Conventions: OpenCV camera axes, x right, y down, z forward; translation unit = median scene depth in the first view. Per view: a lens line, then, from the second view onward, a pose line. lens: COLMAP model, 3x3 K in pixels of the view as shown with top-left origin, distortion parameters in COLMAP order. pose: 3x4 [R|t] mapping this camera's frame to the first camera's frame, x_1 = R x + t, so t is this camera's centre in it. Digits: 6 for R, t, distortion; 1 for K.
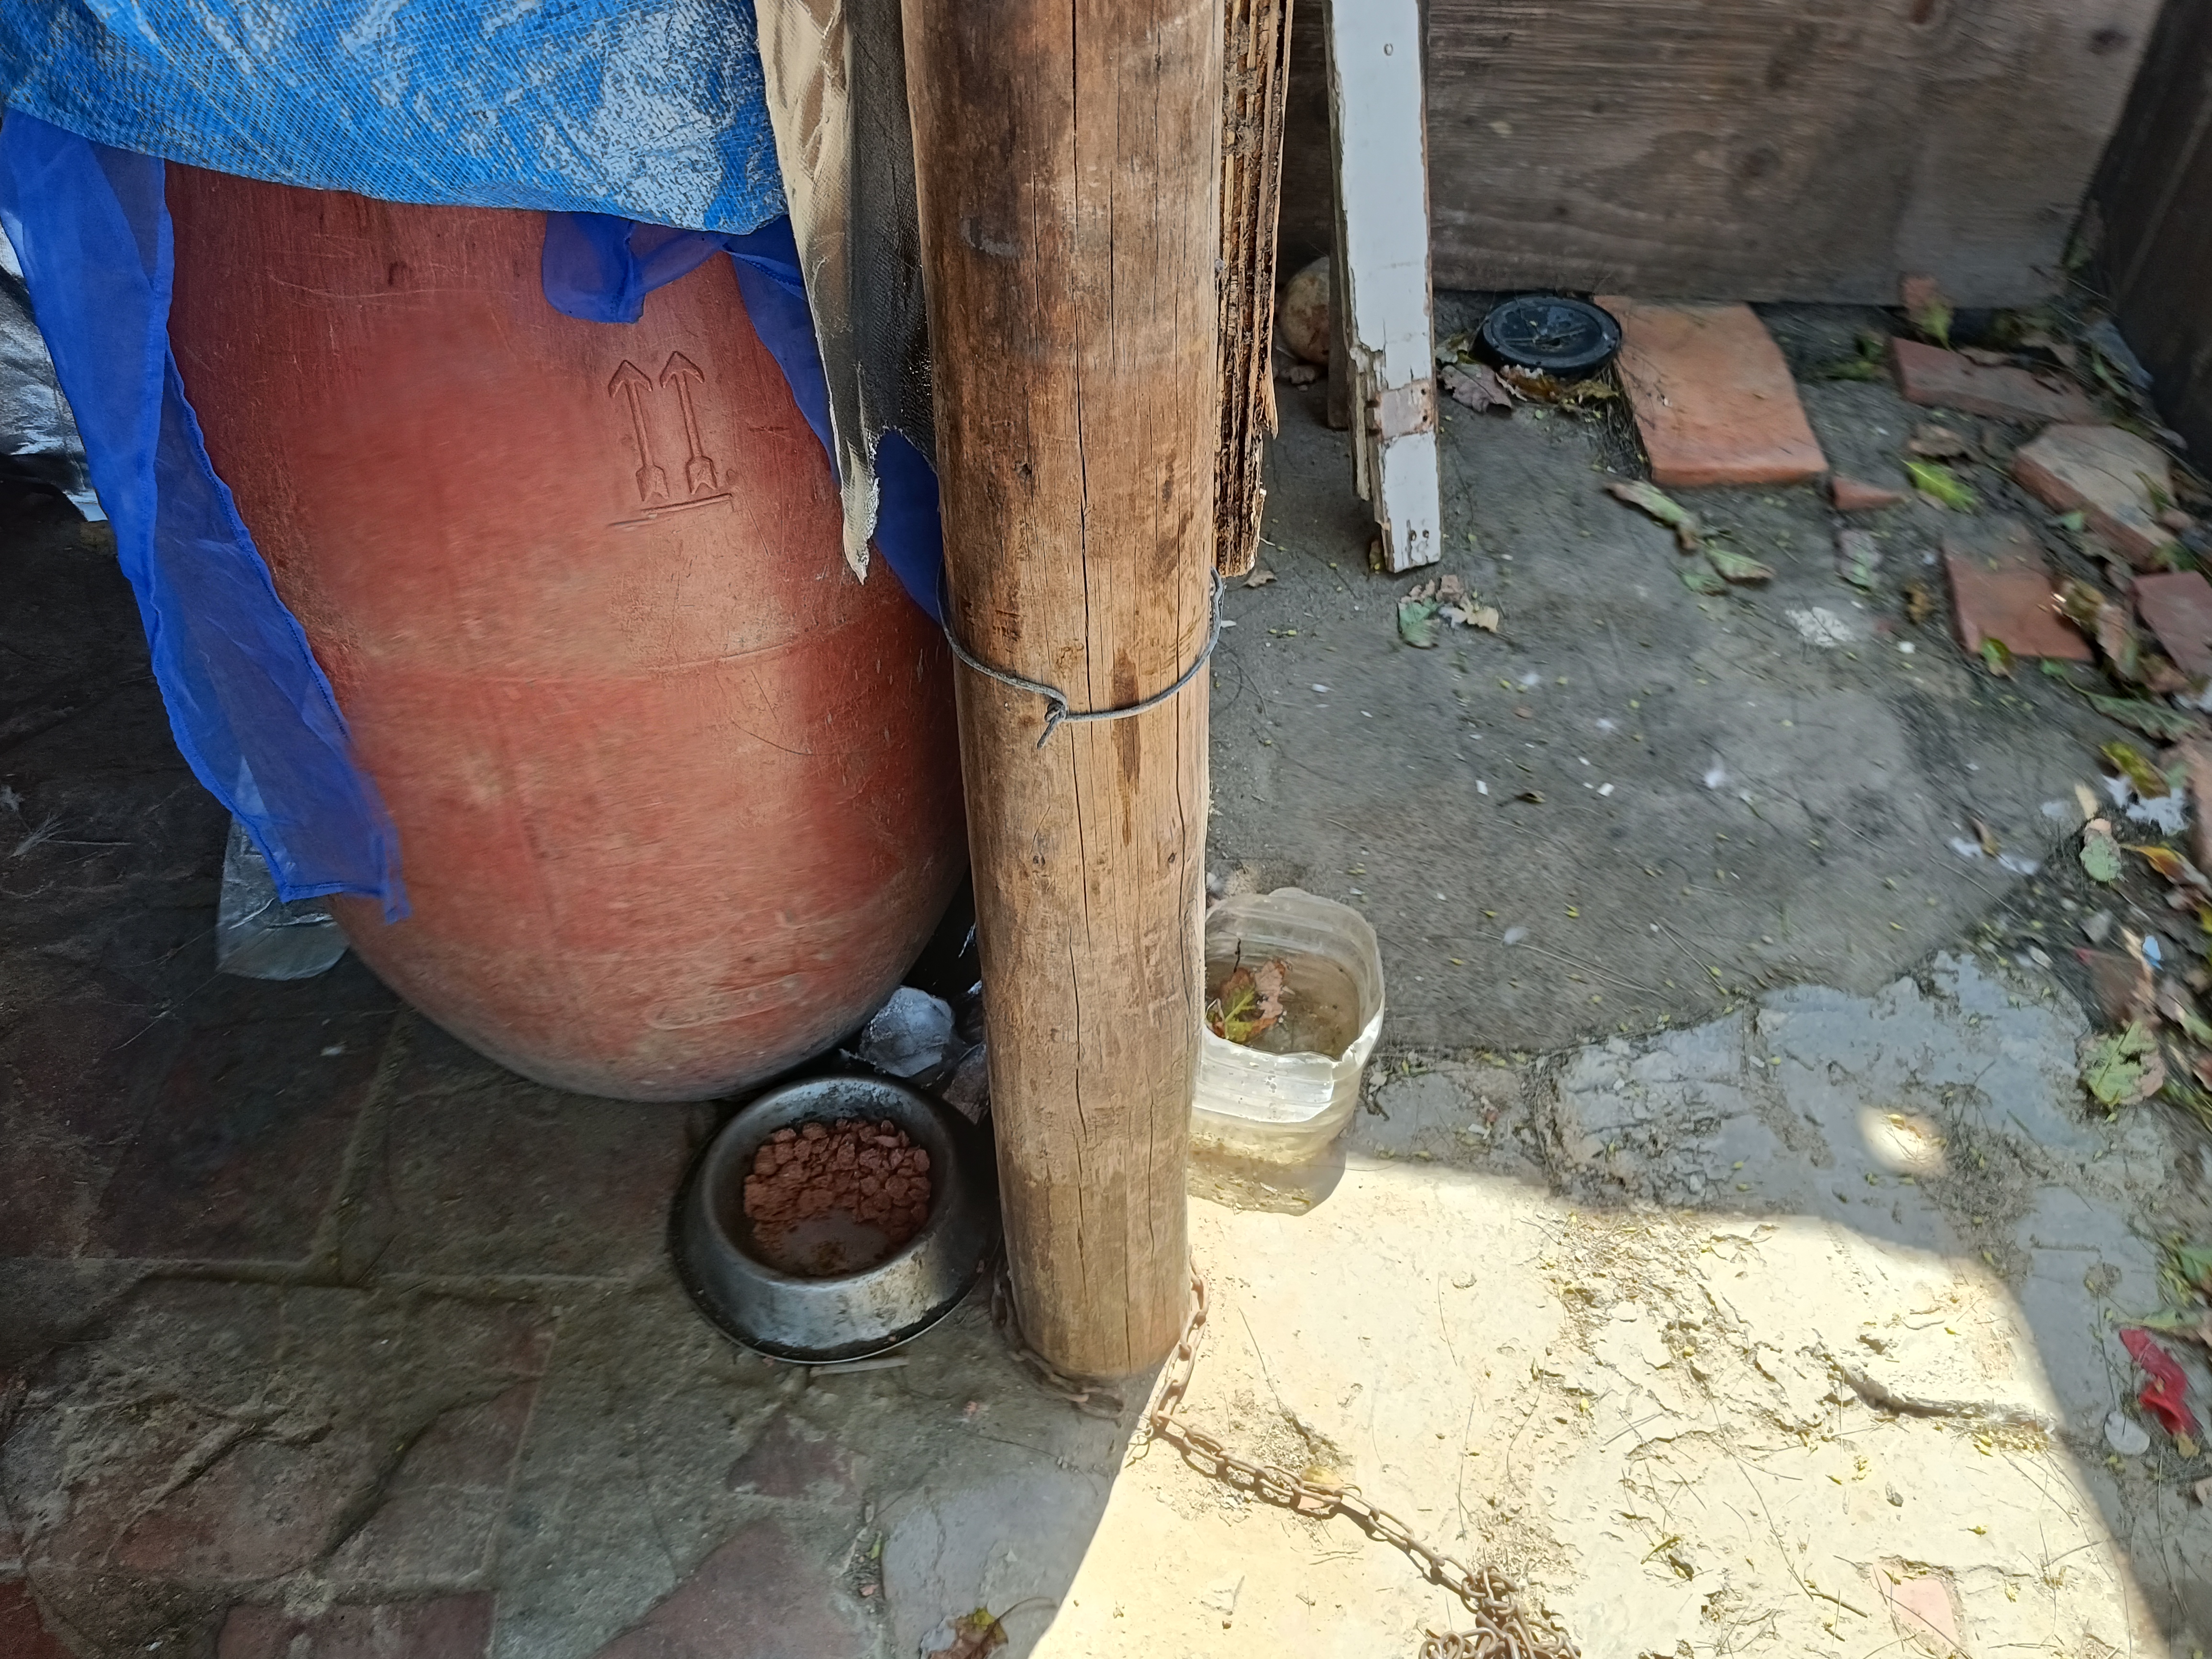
lens RADIAL K [[1823.5, 0, 1107.6], [0, 1823.5, 880.1], [0, 0, 1]] dist [0.004754, -0.047831]
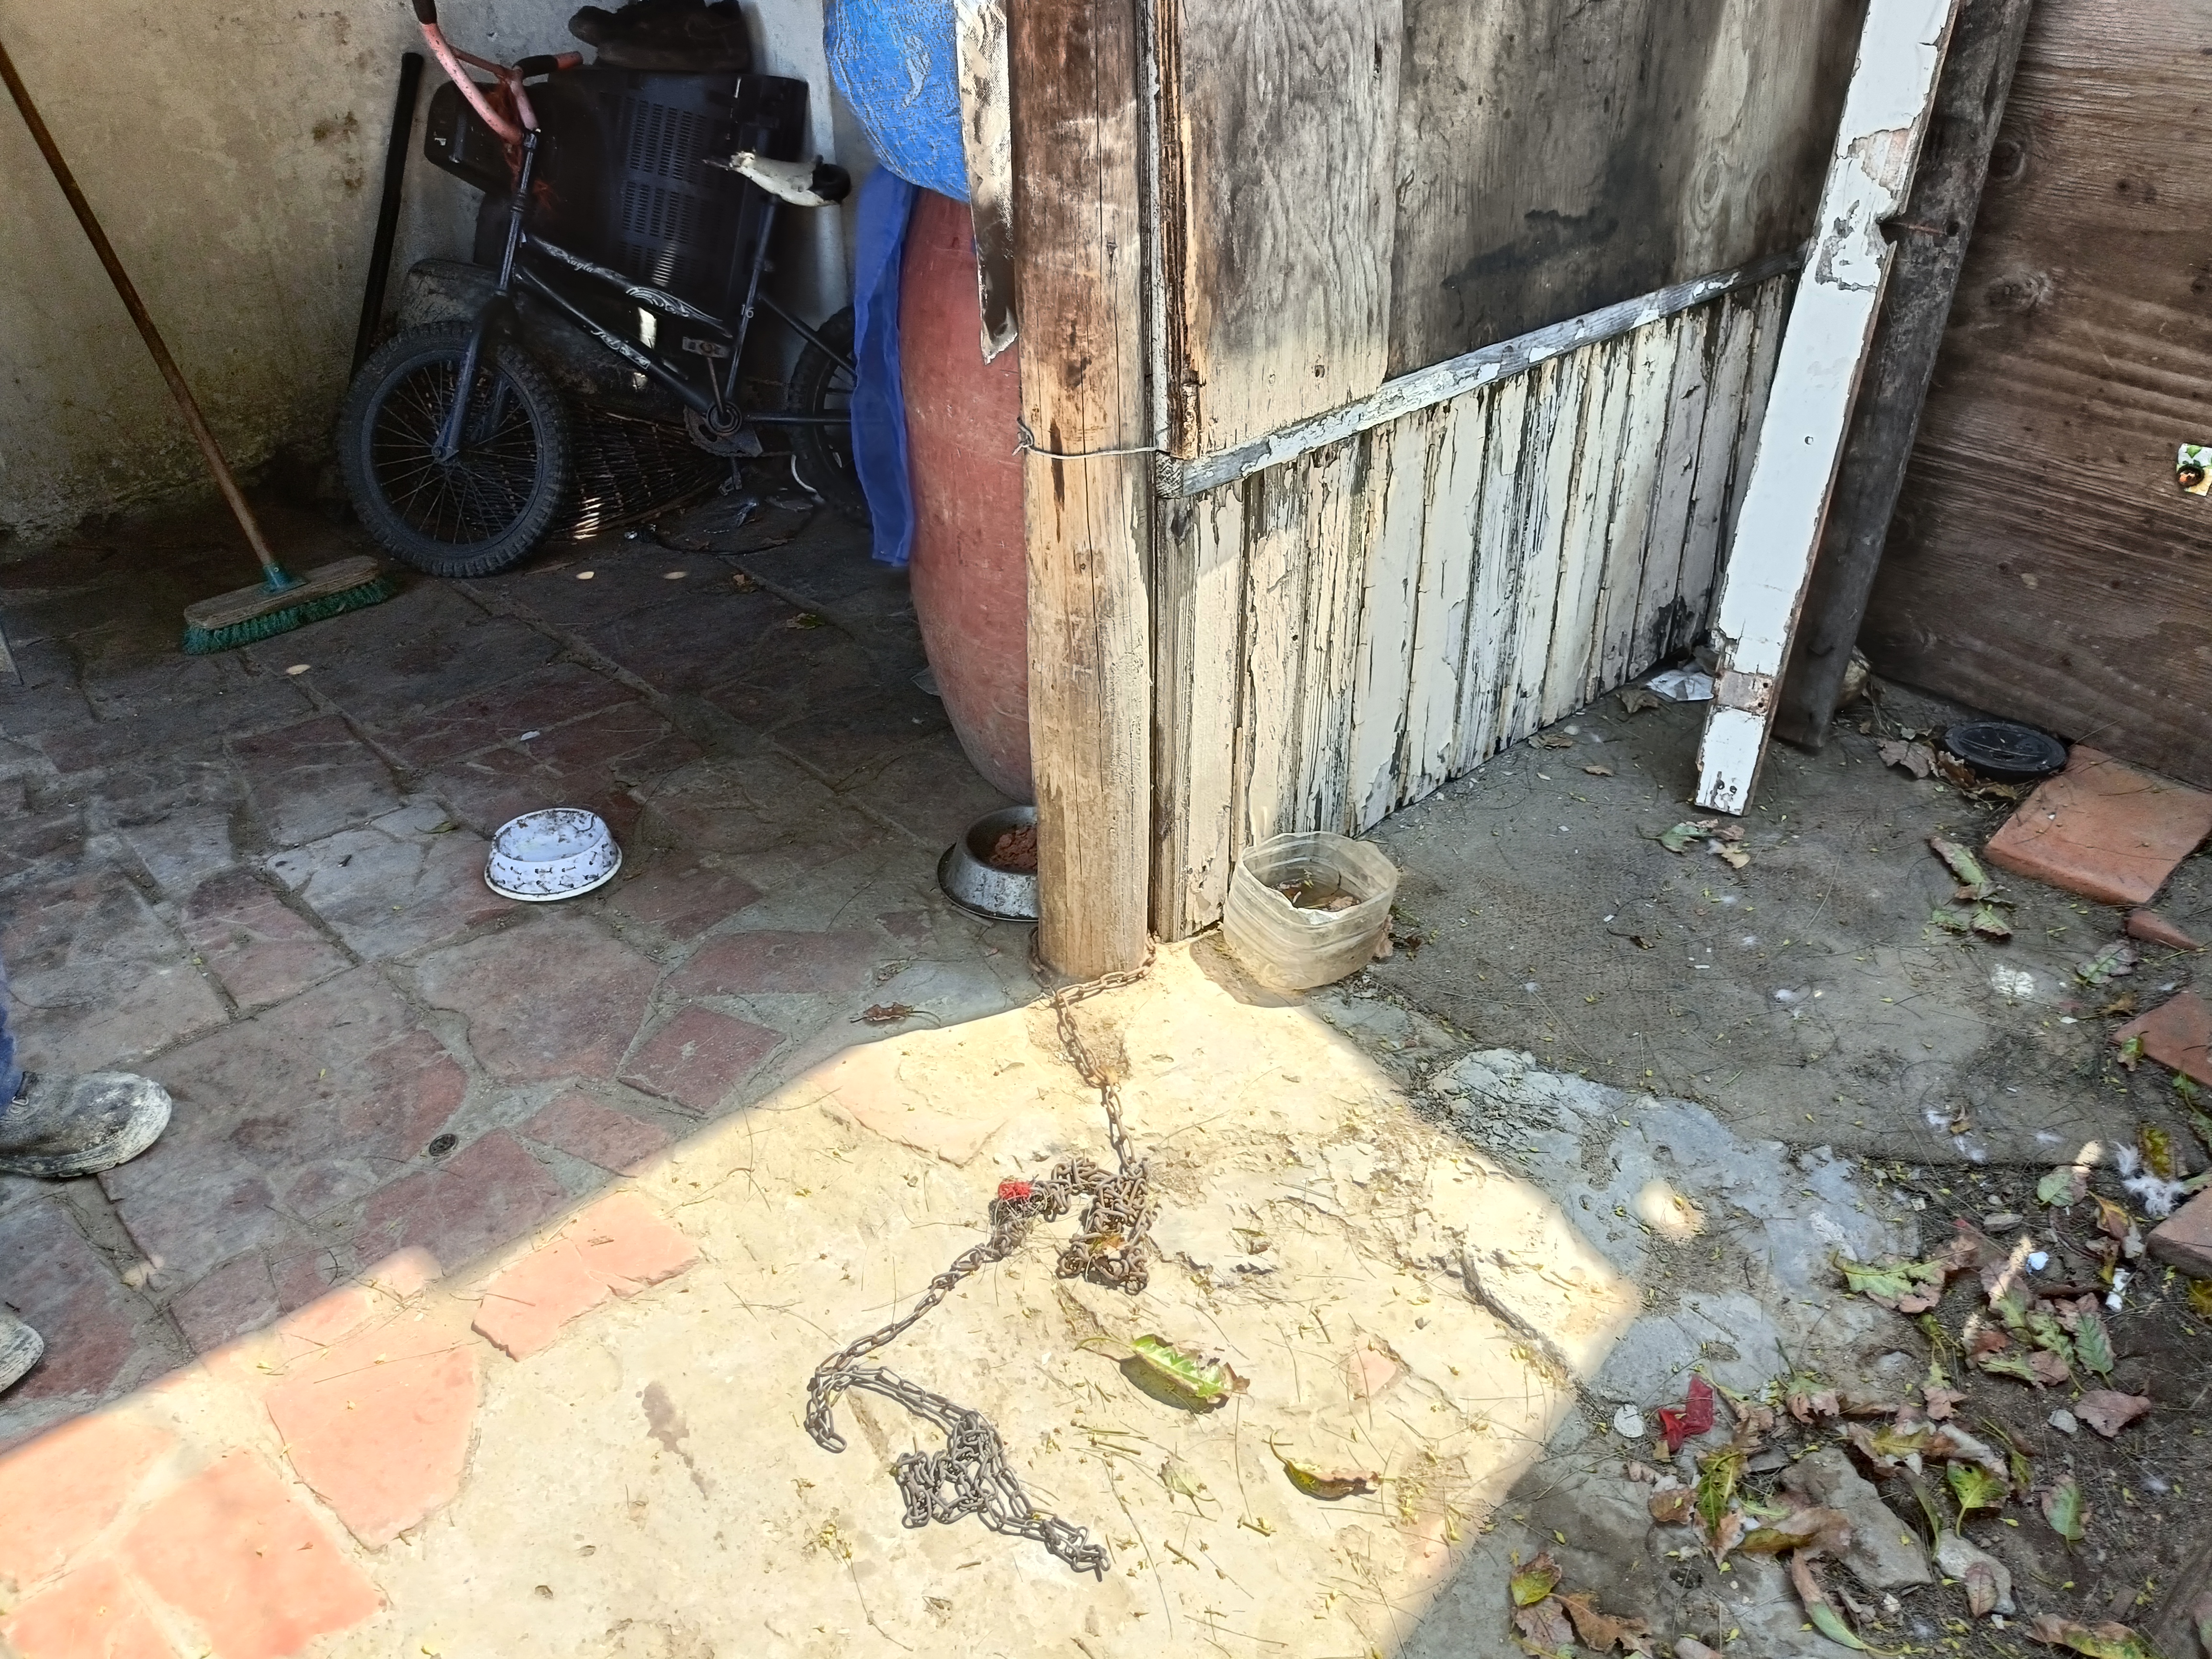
lens RADIAL K [[1607.1, 0, 1047.9], [0, 1607.1, 833.0], [0, 0, 1]] dist [0.037310, -0.019030]
pose [[0.687465, 0.391741, -0.611499, 1.035562], [-0.533482, 0.843734, -0.059239, 0.311220], [0.492736, 0.366949, 0.789024, -0.275974]]
